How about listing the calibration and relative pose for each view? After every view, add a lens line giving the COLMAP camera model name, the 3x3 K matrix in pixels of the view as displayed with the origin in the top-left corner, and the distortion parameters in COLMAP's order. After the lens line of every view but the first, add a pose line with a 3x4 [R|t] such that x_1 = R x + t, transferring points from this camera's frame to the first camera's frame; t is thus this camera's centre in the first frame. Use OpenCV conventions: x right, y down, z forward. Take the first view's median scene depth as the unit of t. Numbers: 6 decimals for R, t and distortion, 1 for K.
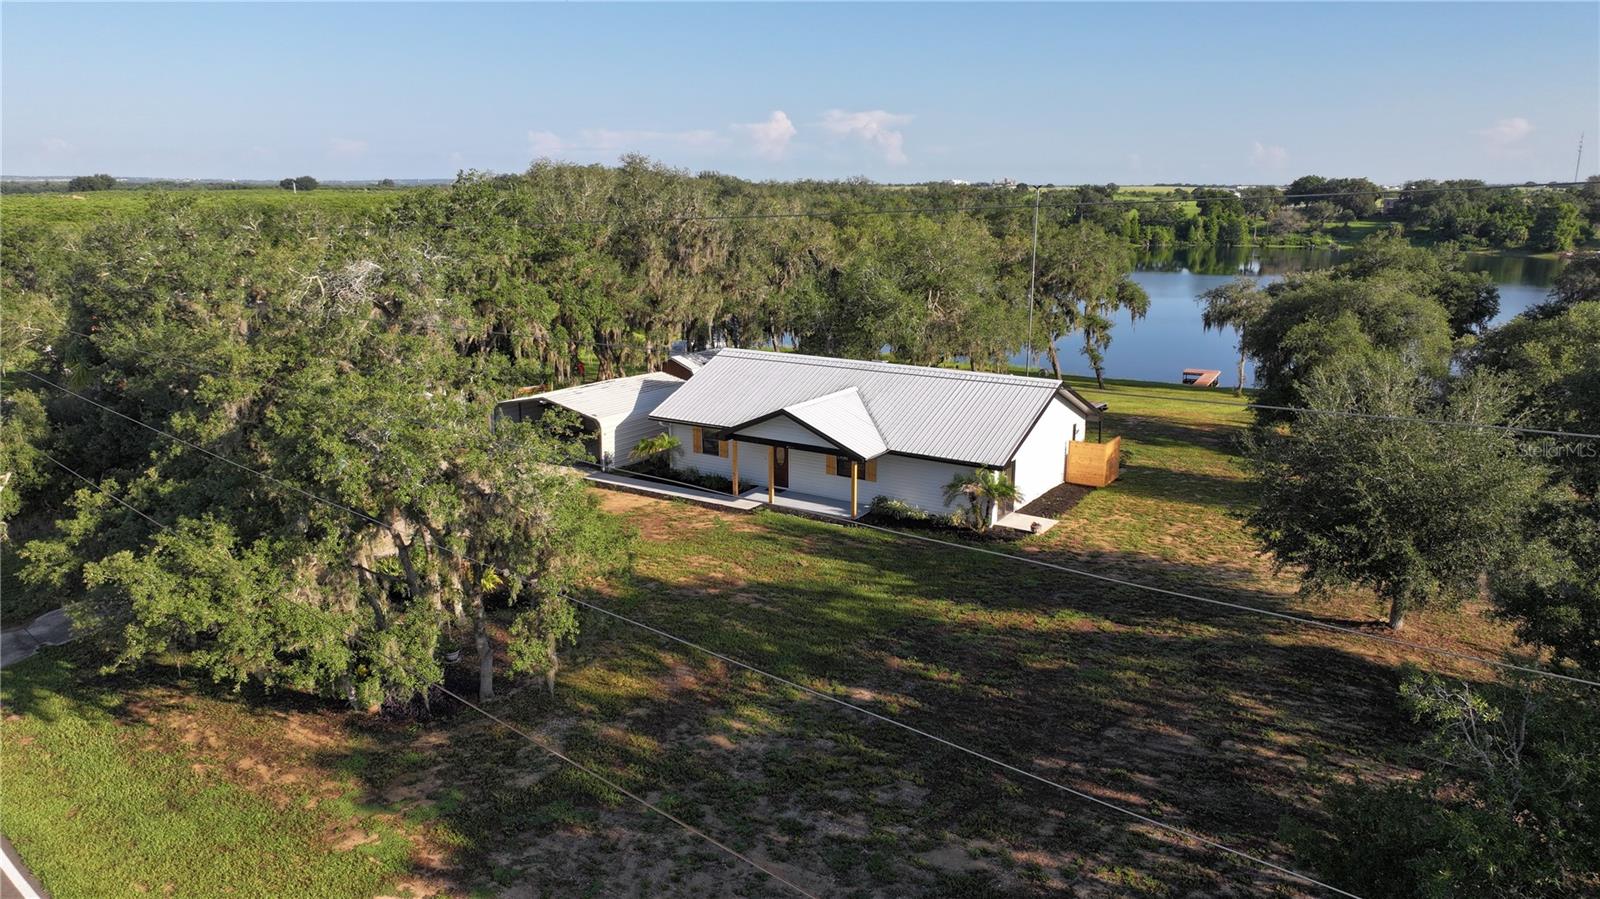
lens RADIAL K [[1096.8, 0, 797.6], [0, 1096.8, 452.6], [0, 0, 1]] dist [0.008232, -0.000019]
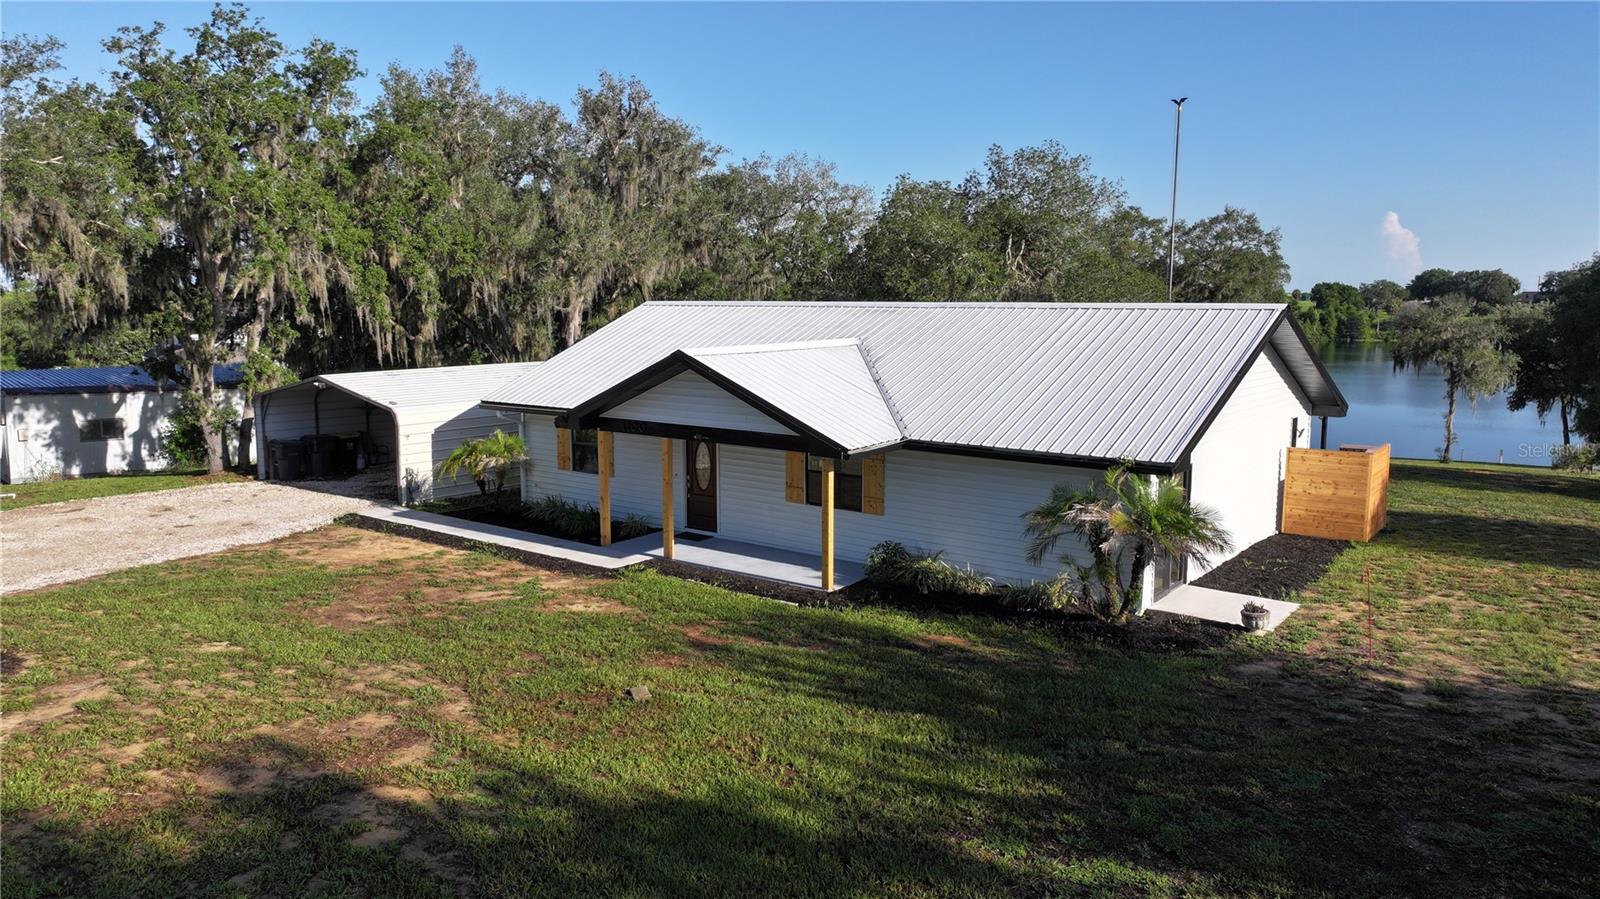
lens RADIAL K [[1096.8, 0, 797.3], [0, 1096.8, 446.7], [0, 0, 1]] dist [0.008232, -0.000019]
pose [[0.996410, 0.007829, -0.084292, 0.074368], [-0.016553, 0.994513, -0.103297, 0.046989], [0.083021, 0.104321, 0.991072, 0.530455]]
